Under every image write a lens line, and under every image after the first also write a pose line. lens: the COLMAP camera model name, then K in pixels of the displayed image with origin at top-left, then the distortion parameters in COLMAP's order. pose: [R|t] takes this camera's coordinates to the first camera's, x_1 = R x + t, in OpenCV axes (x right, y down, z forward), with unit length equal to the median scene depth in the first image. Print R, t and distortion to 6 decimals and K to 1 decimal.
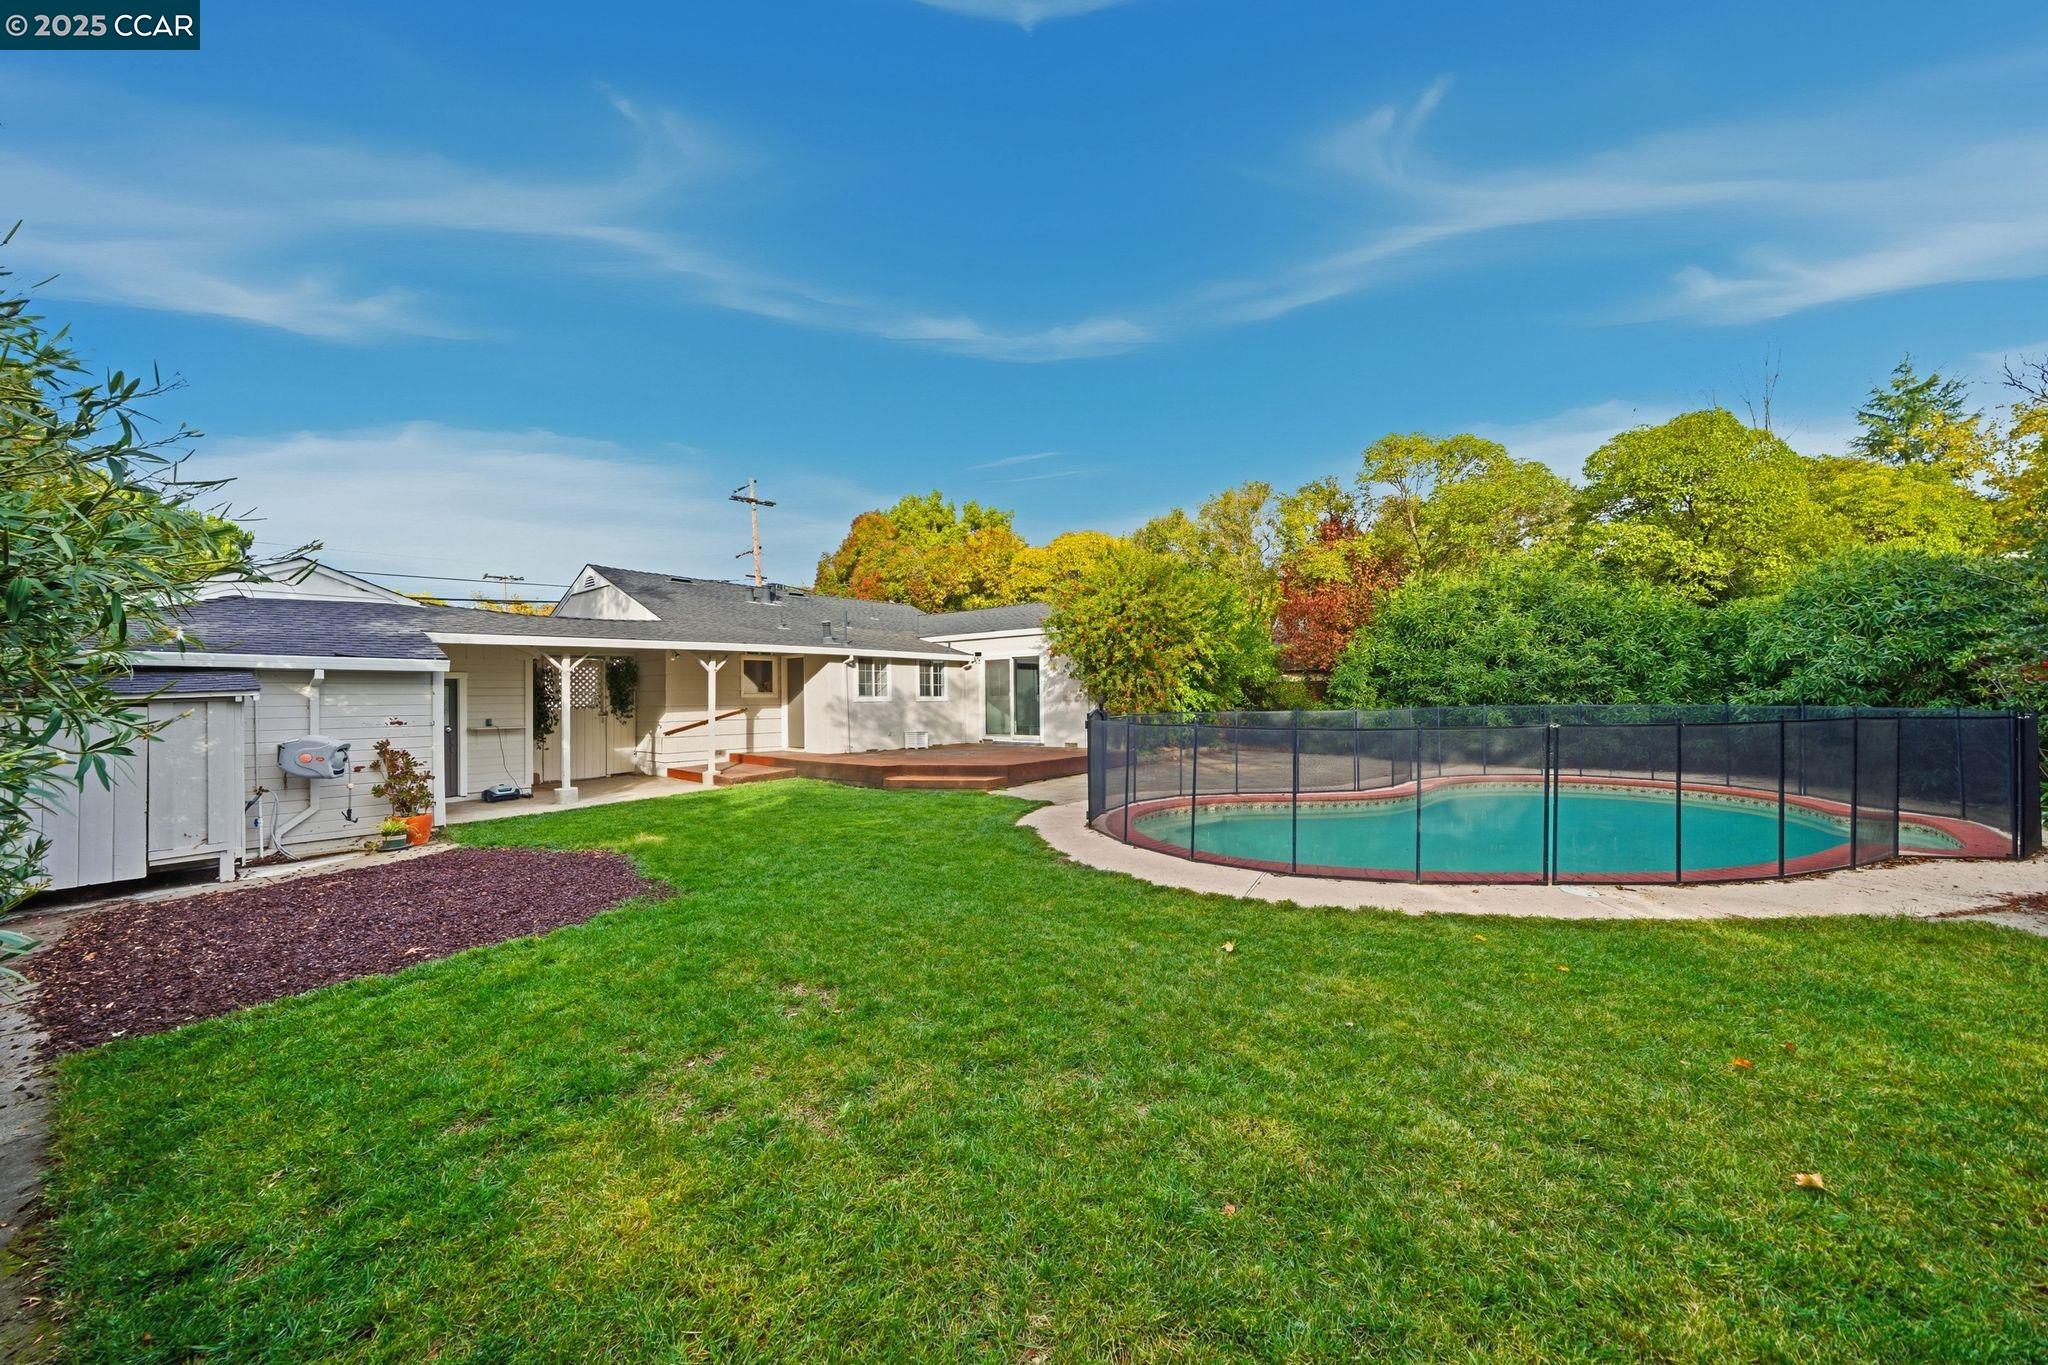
lens RADIAL K [[759.3, 0, 1024.6], [0, 759.3, 695.4], [0, 0, 1]] dist [0.001500, 0.001745]
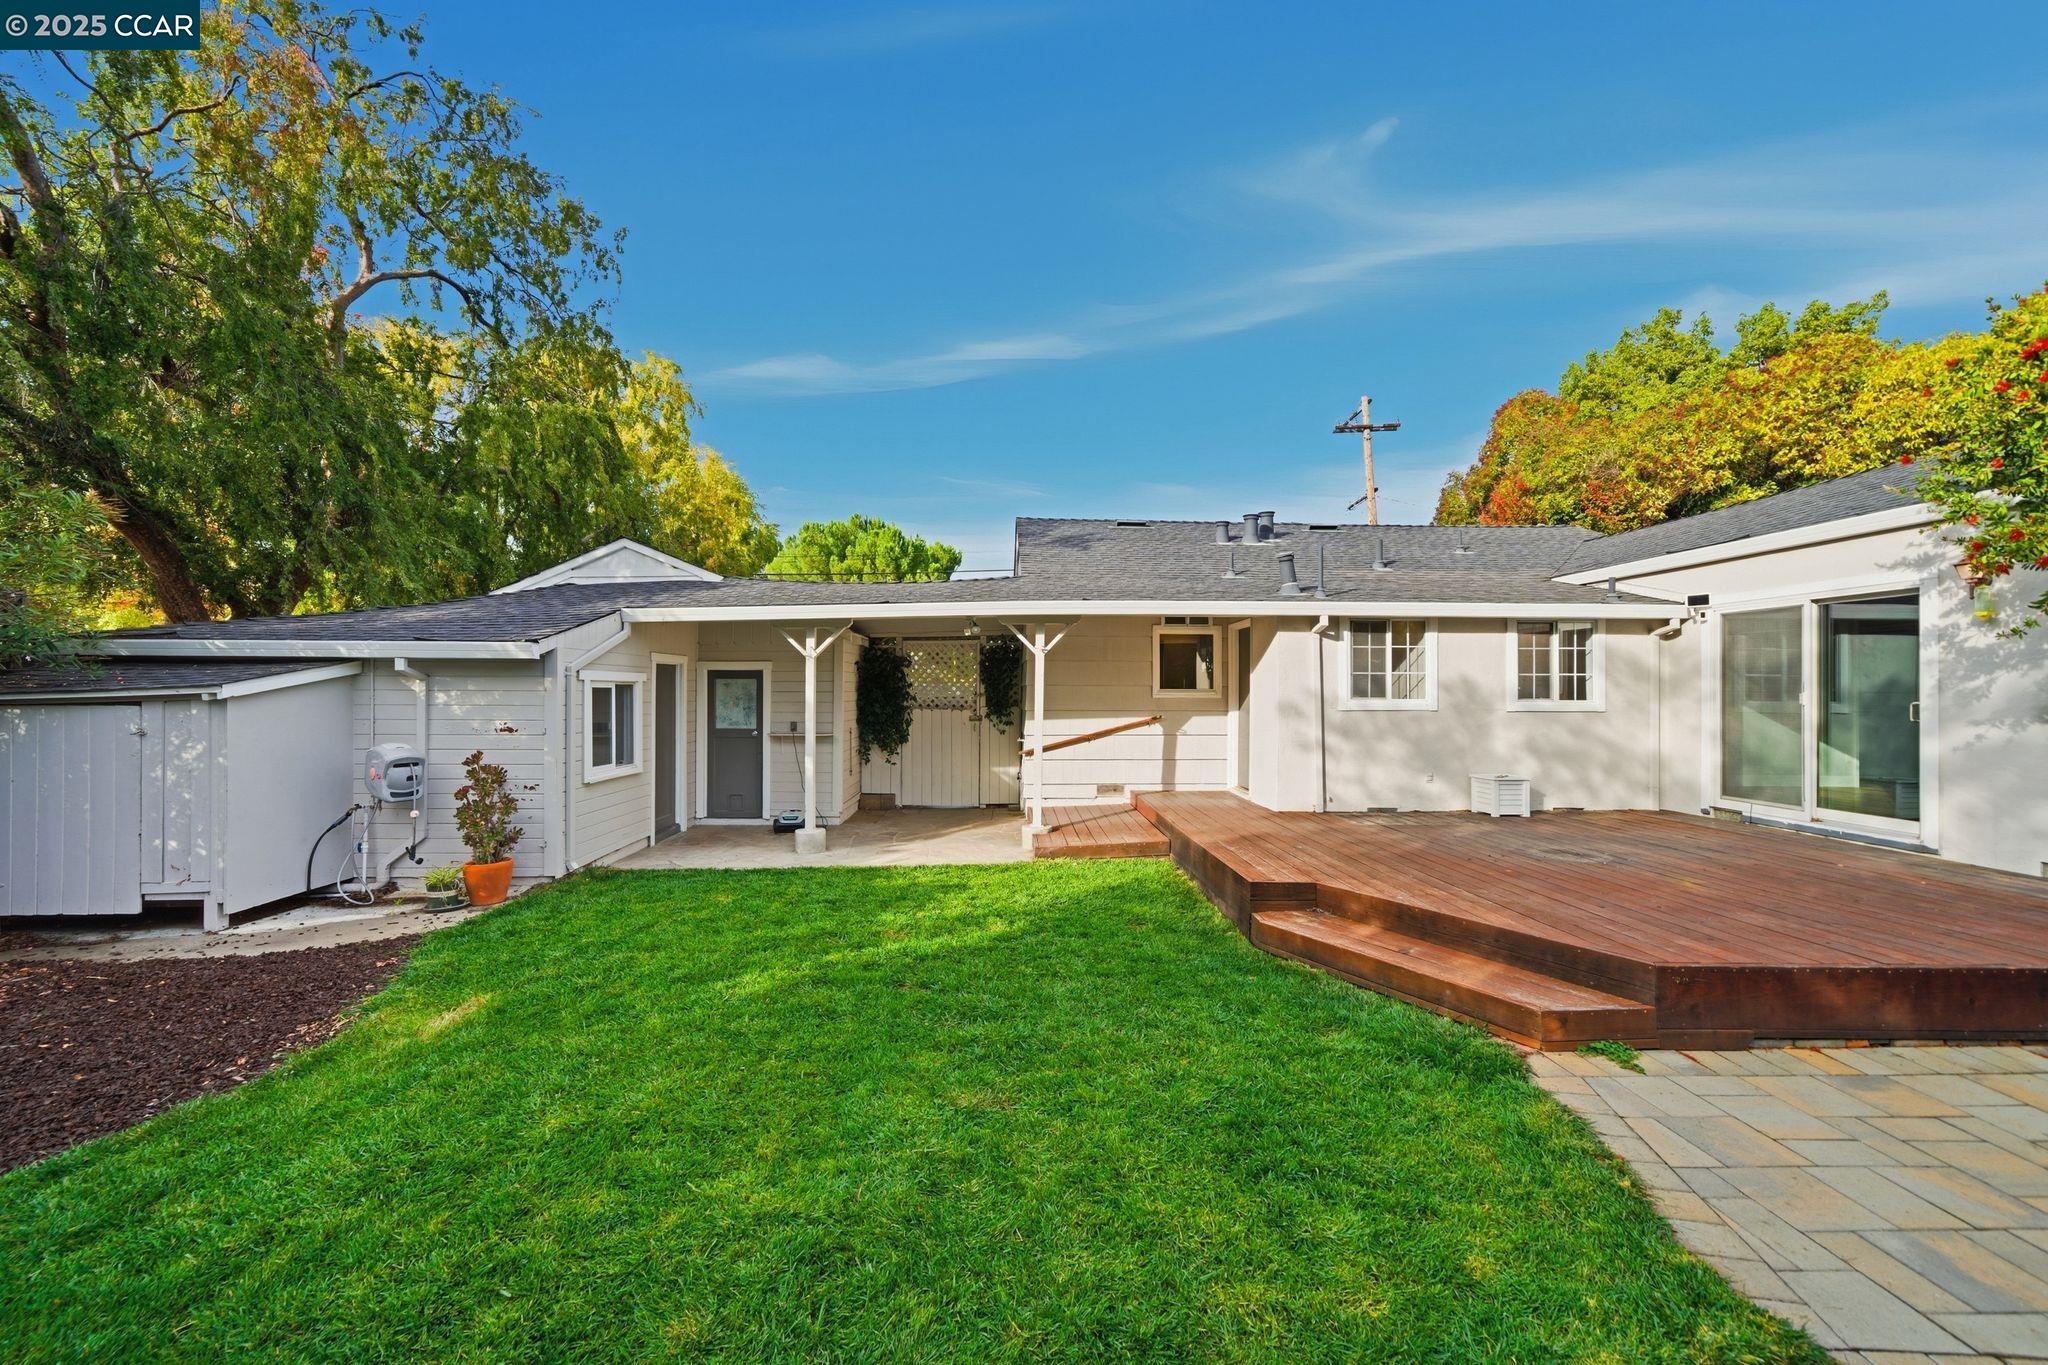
lens RADIAL K [[799.2, 0, 998.5], [0, 799.2, 695.3], [0, 0, 1]] dist [0.000941, 0.000512]
pose [[0.635449, 0.013060, -0.772033, 0.034872], [-0.007191, 0.999914, 0.010996, -0.004433], [0.772110, -0.001436, 0.635488, 0.449635]]
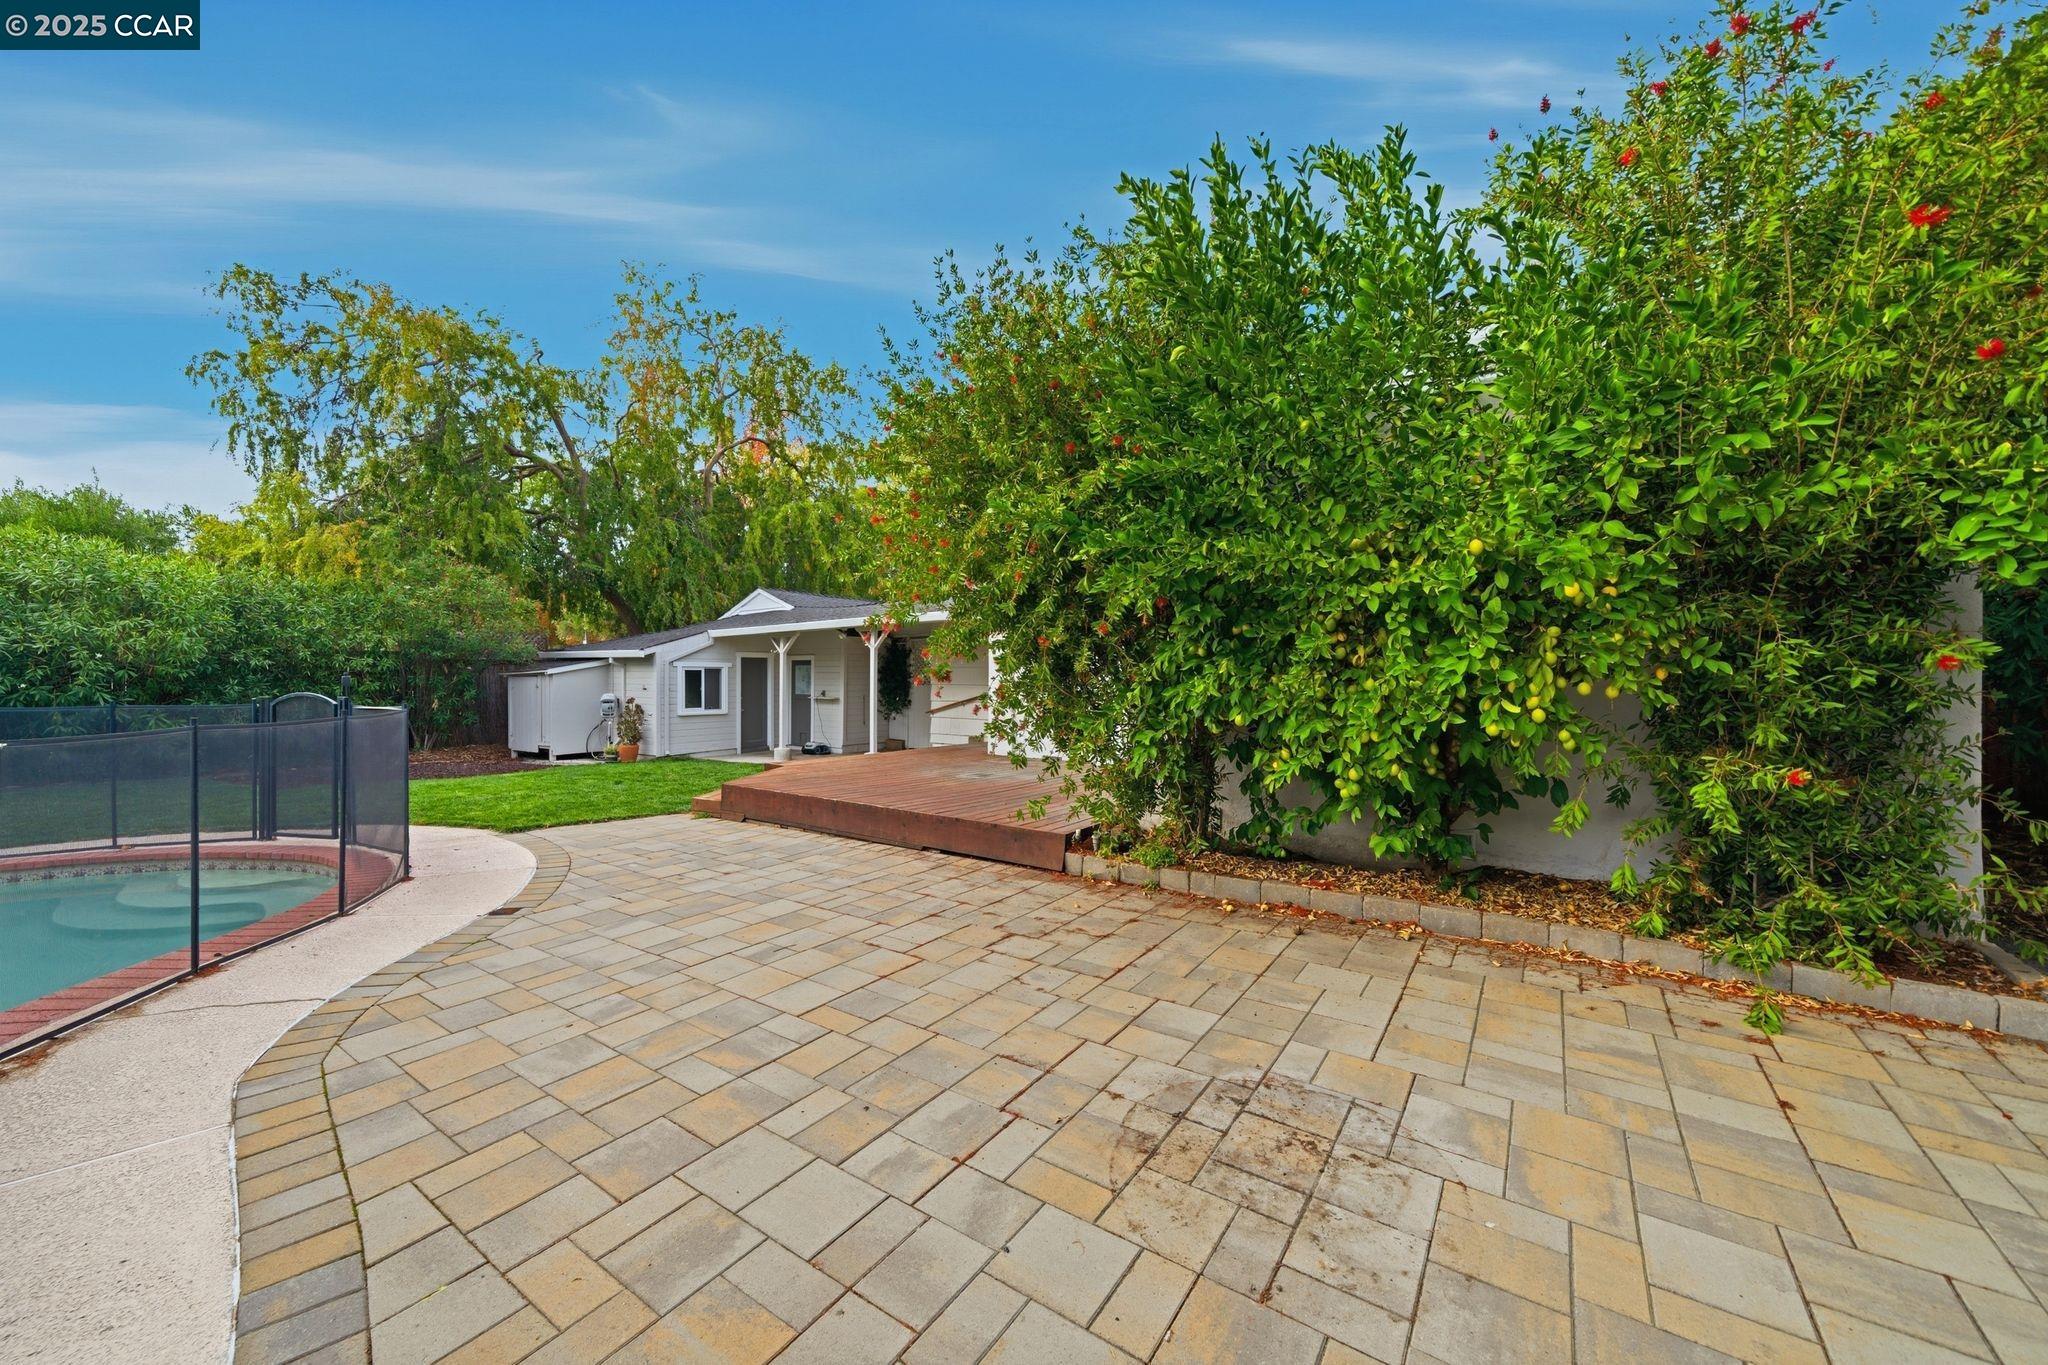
lens RADIAL K [[818.1, 0, 1014.9], [0, 818.1, 671.8], [0, 0, 1]] dist [-0.017213, 0.005443]
pose [[0.089971, 0.013050, -0.995859, 0.481616], [-0.007444, 0.999895, 0.012431, -0.013469], [0.995917, 0.006295, 0.090059, 0.813431]]
